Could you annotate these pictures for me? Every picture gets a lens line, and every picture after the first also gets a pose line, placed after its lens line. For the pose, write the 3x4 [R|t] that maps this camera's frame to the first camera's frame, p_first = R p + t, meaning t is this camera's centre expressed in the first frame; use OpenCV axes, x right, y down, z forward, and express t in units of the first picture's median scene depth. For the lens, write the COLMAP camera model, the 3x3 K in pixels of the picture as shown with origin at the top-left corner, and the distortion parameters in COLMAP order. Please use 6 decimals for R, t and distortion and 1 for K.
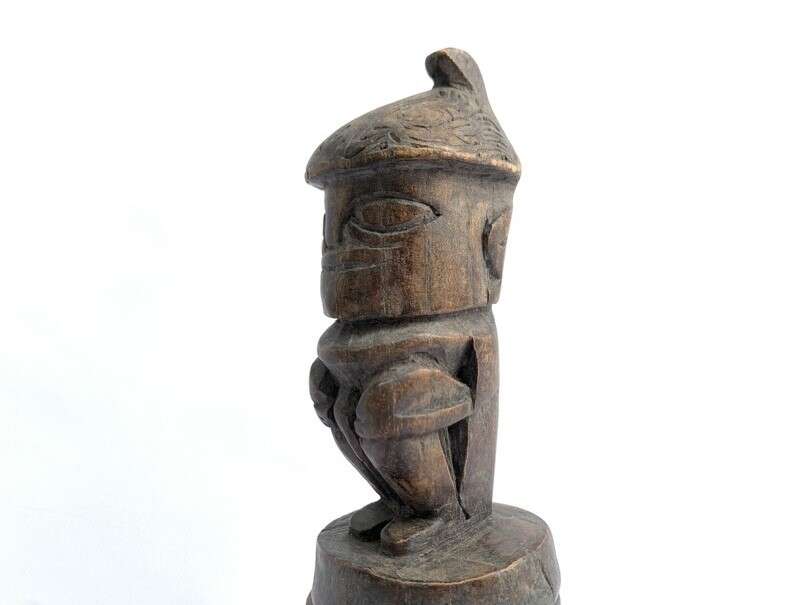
lens RADIAL K [[652.5, 0, 396.9], [0, 652.5, 297.6], [0, 0, 1]] dist [0.093956, -0.053653]
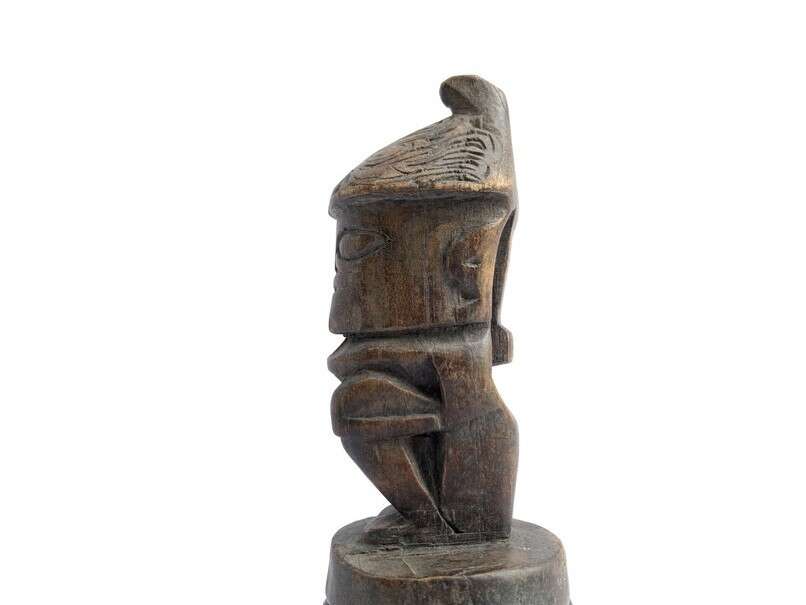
lens RADIAL K [[652.5, 0, 406.7], [0, 652.5, 303.5], [0, 0, 1]] dist [0.093956, -0.053653]
pose [[0.693258, -0.005587, -0.720668, 0.857681], [-0.001095, 0.999961, -0.008806, -0.011397], [0.720689, 0.006894, 0.693224, 0.254062]]
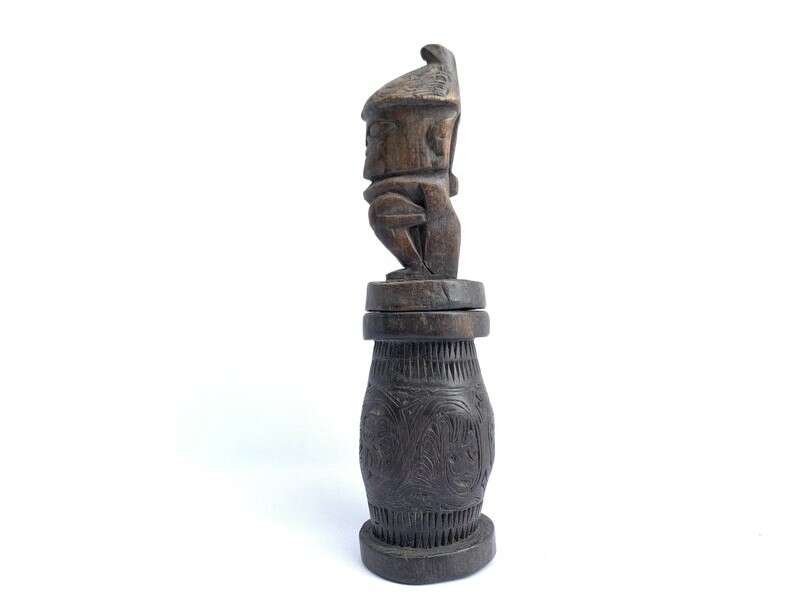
lens RADIAL K [[652.5, 0, 421.5], [0, 652.5, 302.3], [0, 0, 1]] dist [0.093956, -0.053653]
pose [[0.786045, 0.013324, -0.618026, 1.468844], [0.002710, 0.999684, 0.025000, 0.404083], [0.618164, -0.021326, 0.785760, -0.691771]]
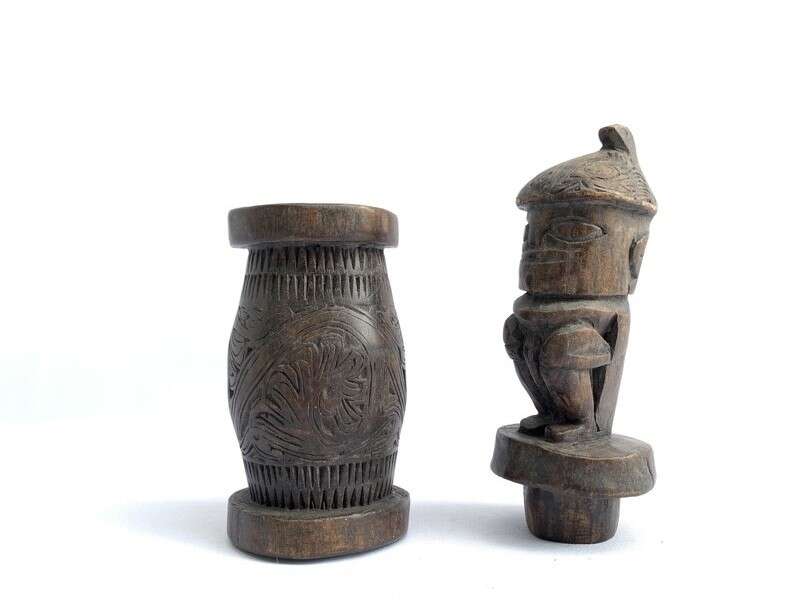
lens RADIAL K [[652.5, 0, 408.5], [0, 652.5, 294.8], [0, 0, 1]] dist [0.093956, -0.053653]
pose [[0.991758, 0.103378, -0.075685, -0.269755], [-0.103792, 0.994598, -0.001550, 0.072519], [0.075116, 0.009392, 0.997131, -0.621415]]
